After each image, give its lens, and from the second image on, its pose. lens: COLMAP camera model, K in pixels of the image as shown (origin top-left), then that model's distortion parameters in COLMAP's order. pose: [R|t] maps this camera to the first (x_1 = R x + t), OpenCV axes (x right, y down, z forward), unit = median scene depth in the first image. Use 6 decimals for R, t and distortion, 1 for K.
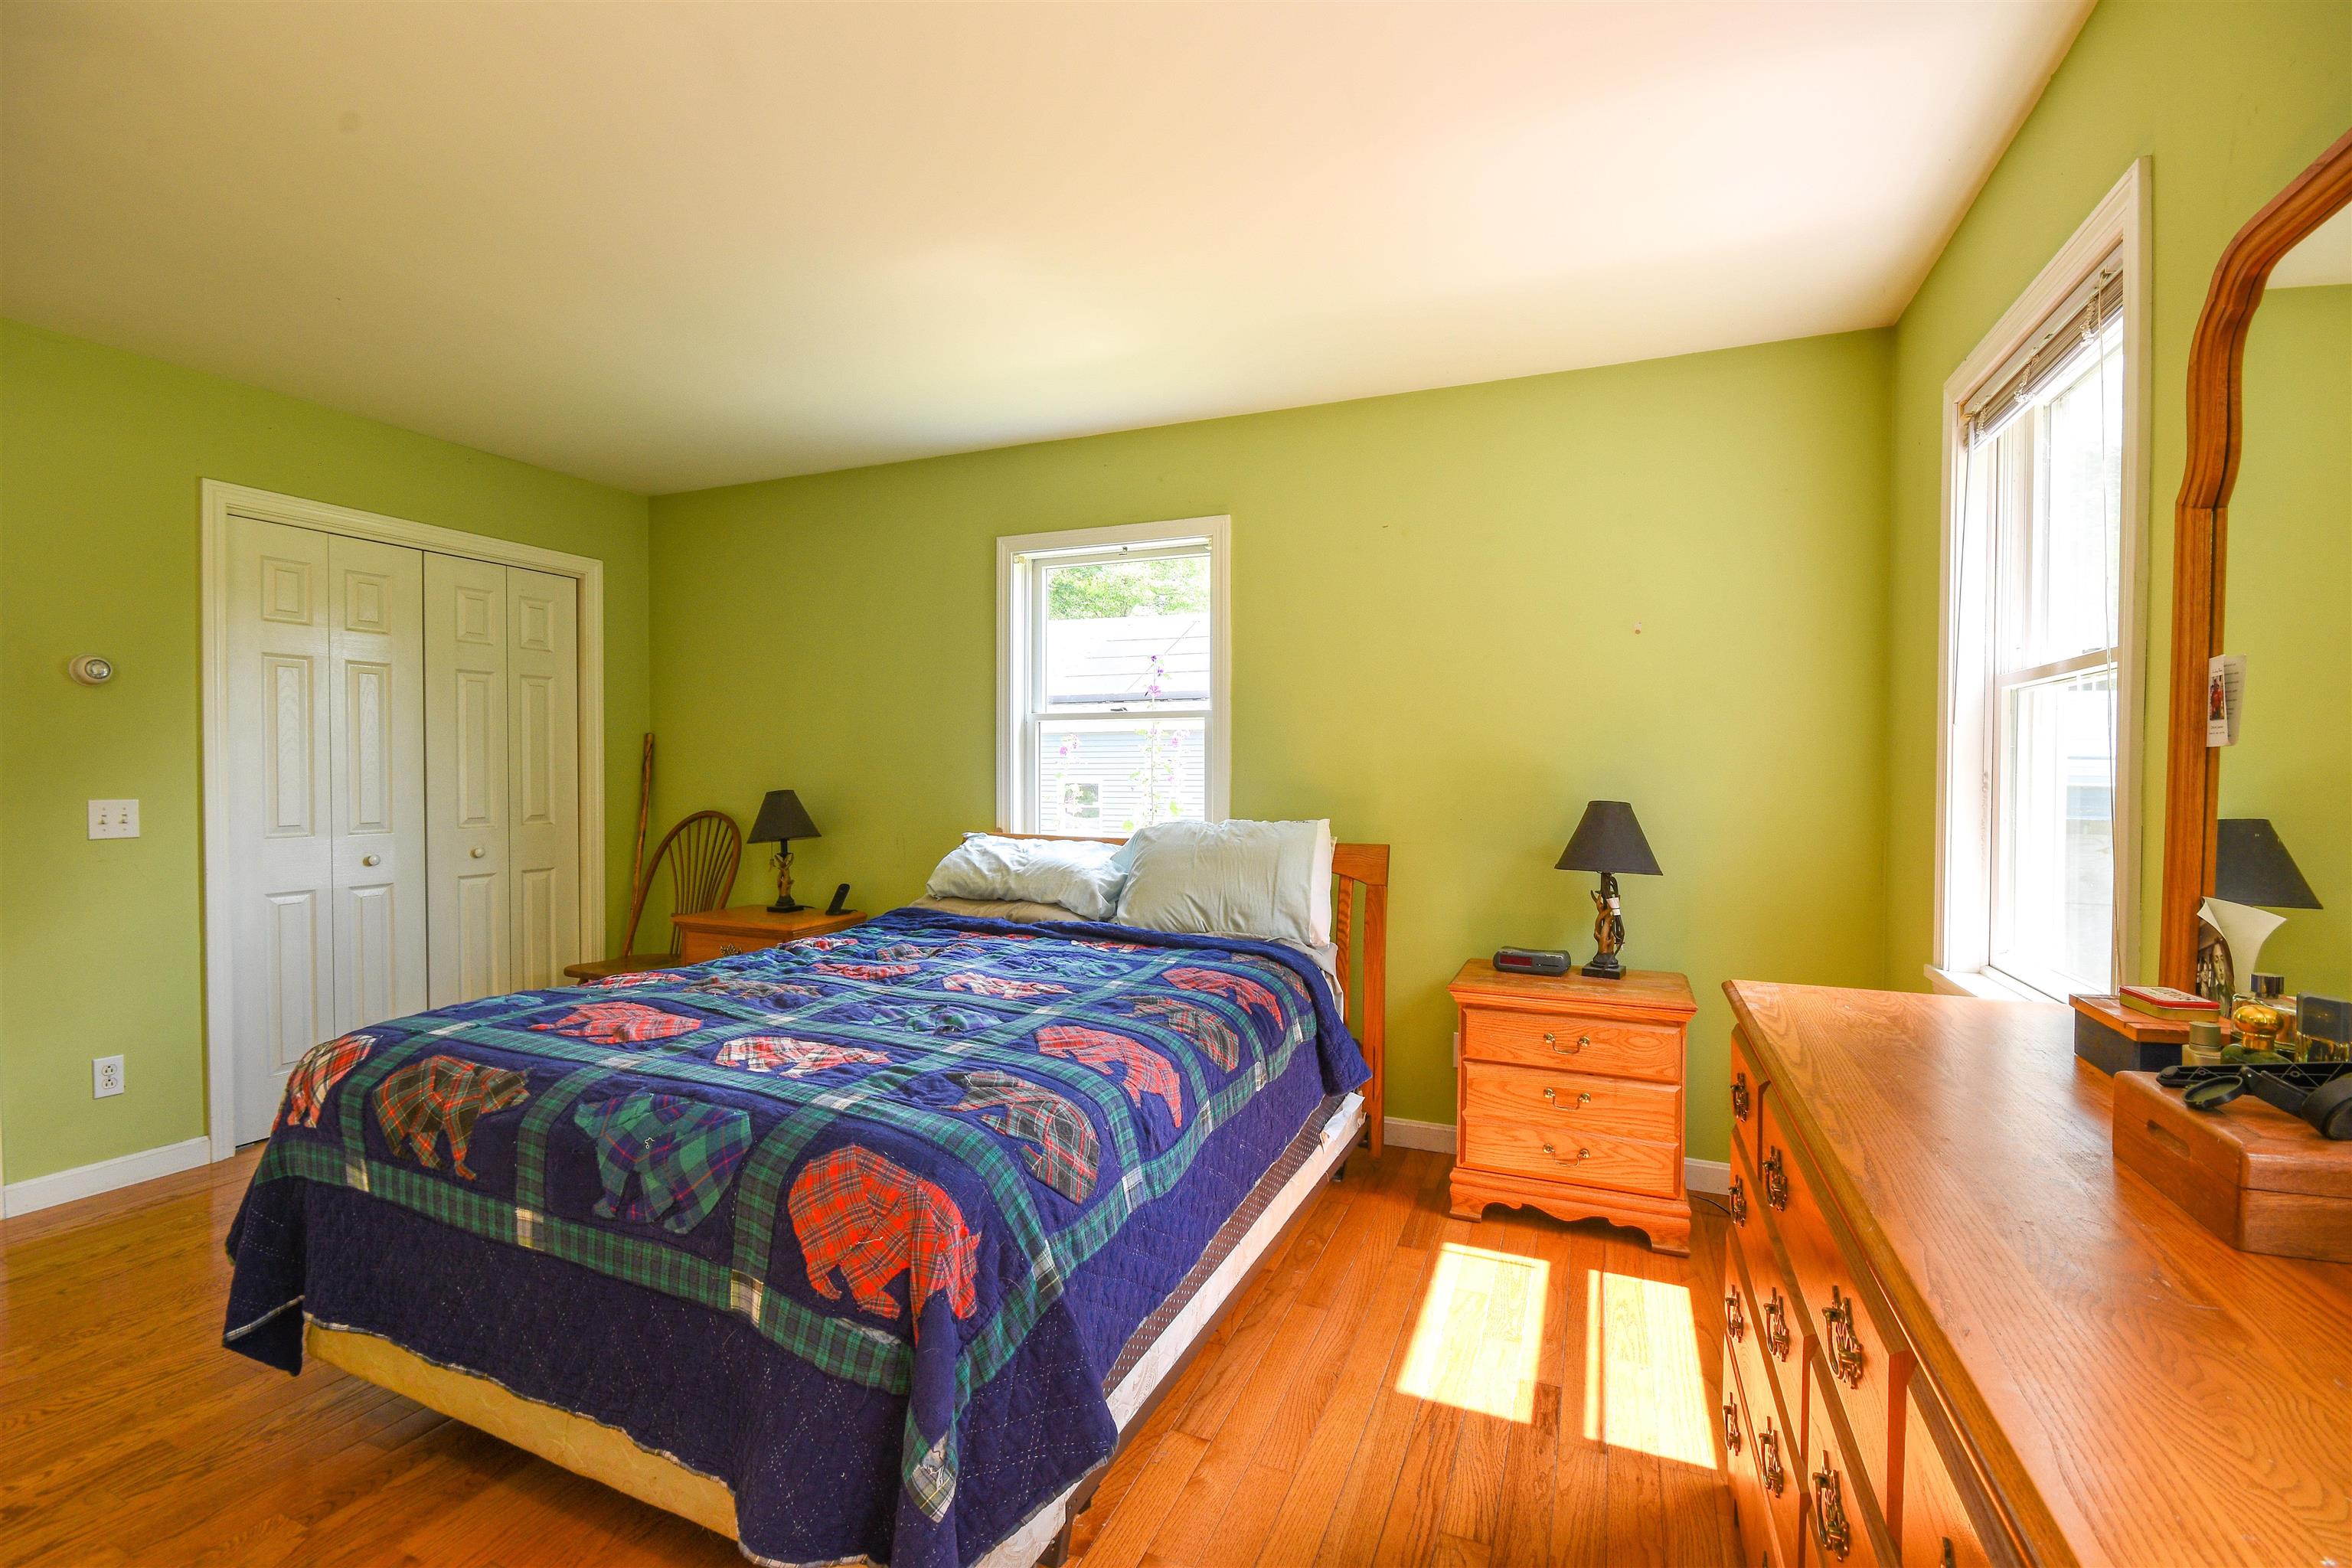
lens RADIAL K [[1036.2, 0, 1175.6], [0, 1036.2, 776.4], [0, 0, 1]] dist [-0.004045, -0.001150]
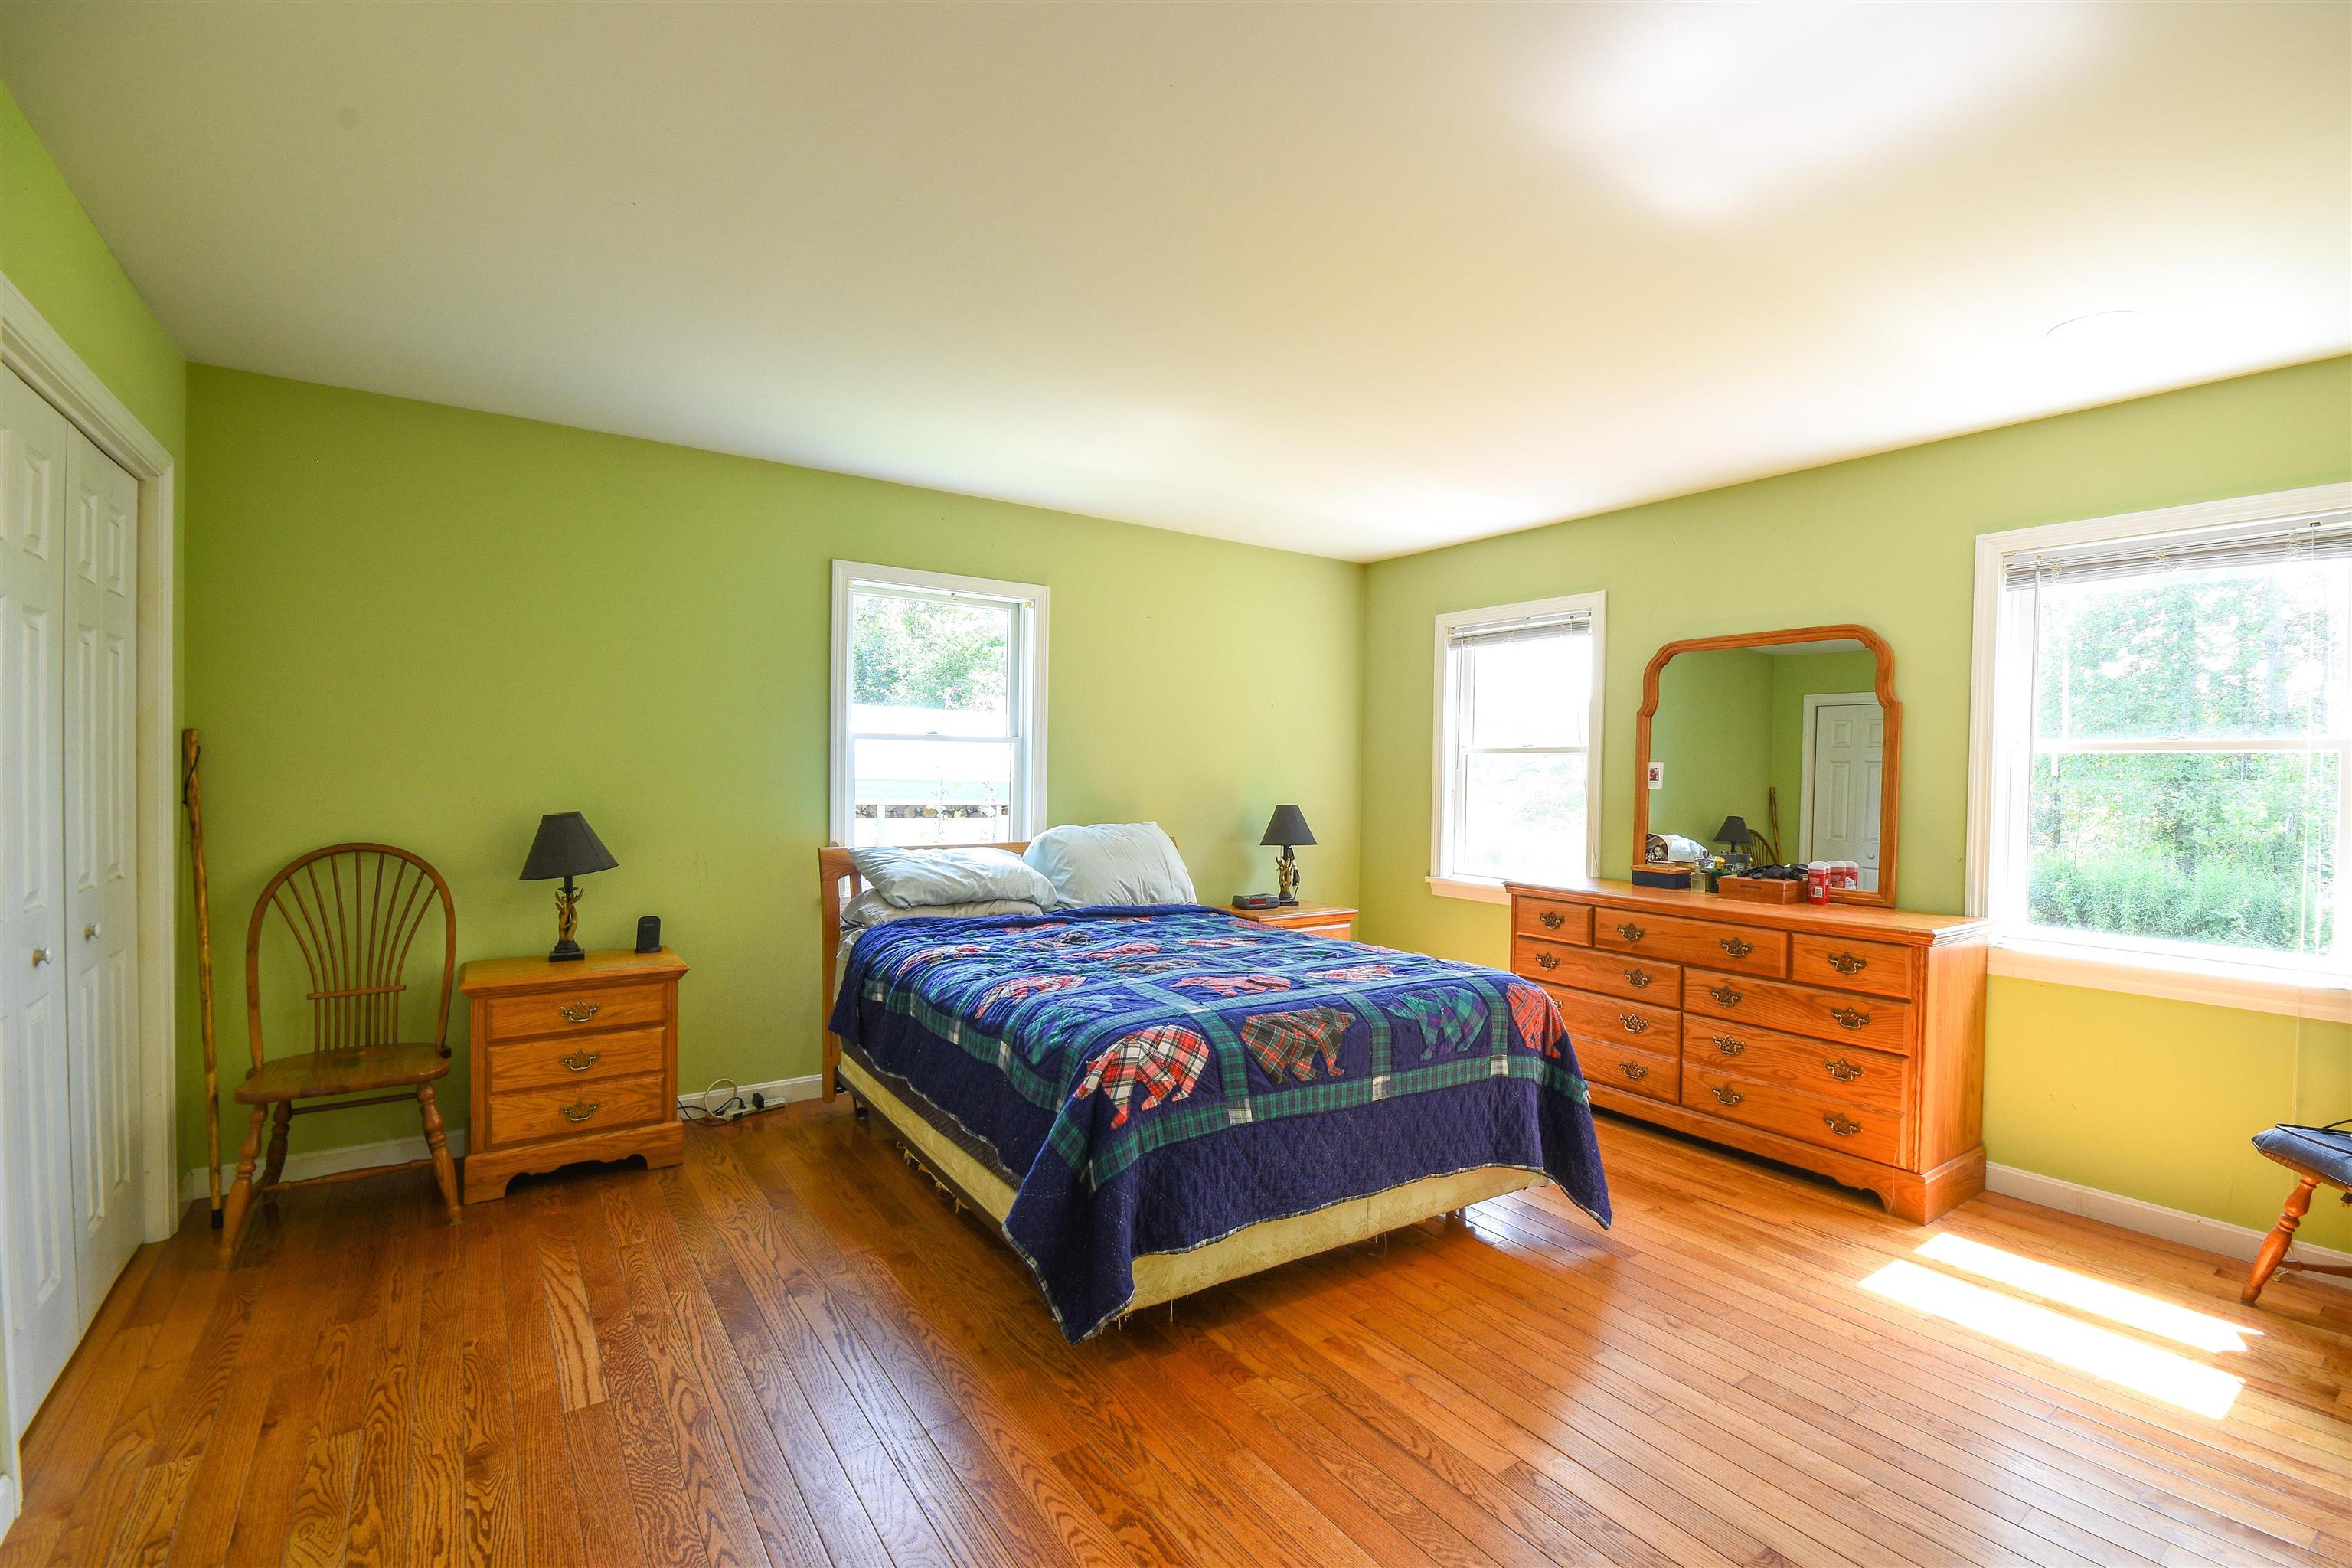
lens RADIAL K [[1036.2, 0, 1172.6], [0, 1036.2, 794.2], [0, 0, 1]] dist [-0.004045, -0.001150]
pose [[0.541100, -0.013721, 0.840846, -1.199851], [-0.004696, 0.999802, 0.019337, -0.028024], [-0.840945, -0.014412, 0.540928, 0.225770]]
